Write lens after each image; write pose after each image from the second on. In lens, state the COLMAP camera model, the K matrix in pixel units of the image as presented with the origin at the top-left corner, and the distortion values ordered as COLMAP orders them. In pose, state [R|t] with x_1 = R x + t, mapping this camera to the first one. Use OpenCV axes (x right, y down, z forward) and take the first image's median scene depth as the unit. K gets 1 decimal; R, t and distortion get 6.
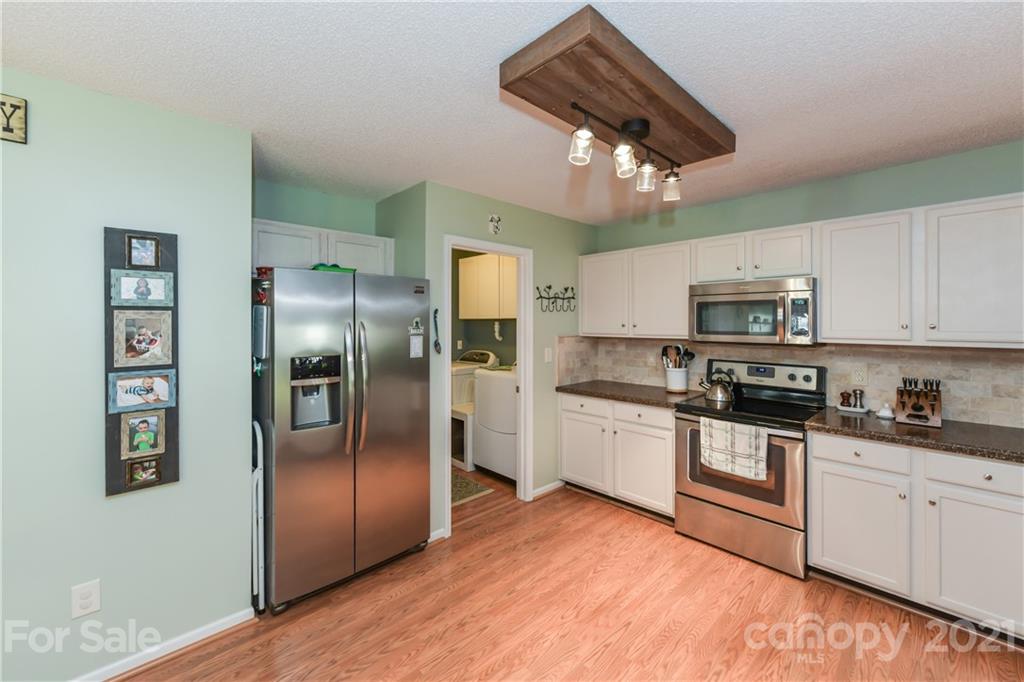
lens RADIAL K [[413.2, 0, 508.2], [0, 413.2, 319.2], [0, 0, 1]] dist [-0.000688, -0.000266]
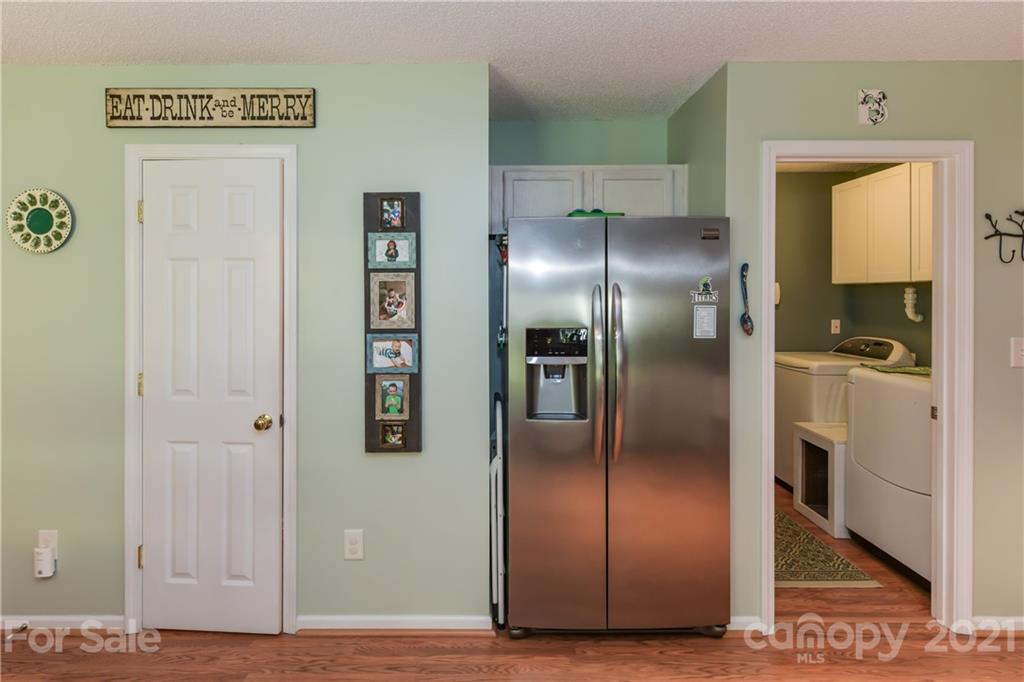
lens RADIAL K [[525.6, 0, 485.8], [0, 525.6, 297.1], [0, 0, 1]] dist [0.001566, 0.000254]
pose [[0.722359, 0.002221, -0.691515, 0.099021], [0.005447, 0.999946, 0.008901, 0.018041], [0.691497, -0.010196, 0.722307, 0.162442]]
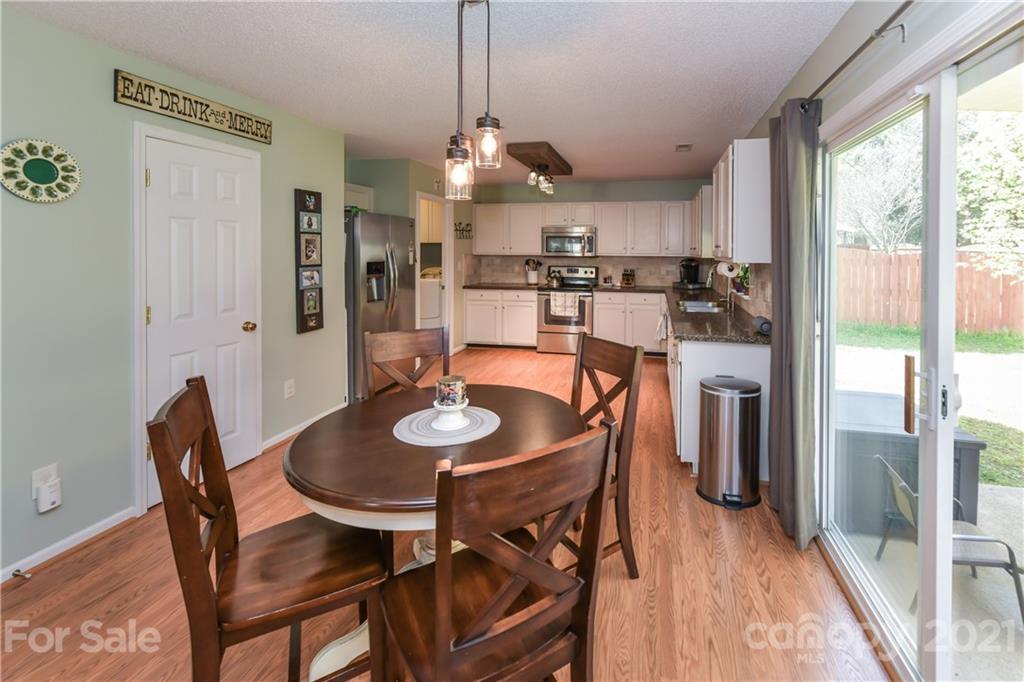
lens RADIAL K [[429.4, 0, 573.8], [0, 429.4, 253.8], [0, 0, 1]] dist [-0.001122, 0.000004]
pose [[0.815596, 0.001651, 0.578619, -0.684846], [-0.010977, 0.999860, 0.012618, 0.018741], [-0.578517, -0.016643, 0.815500, -0.815448]]
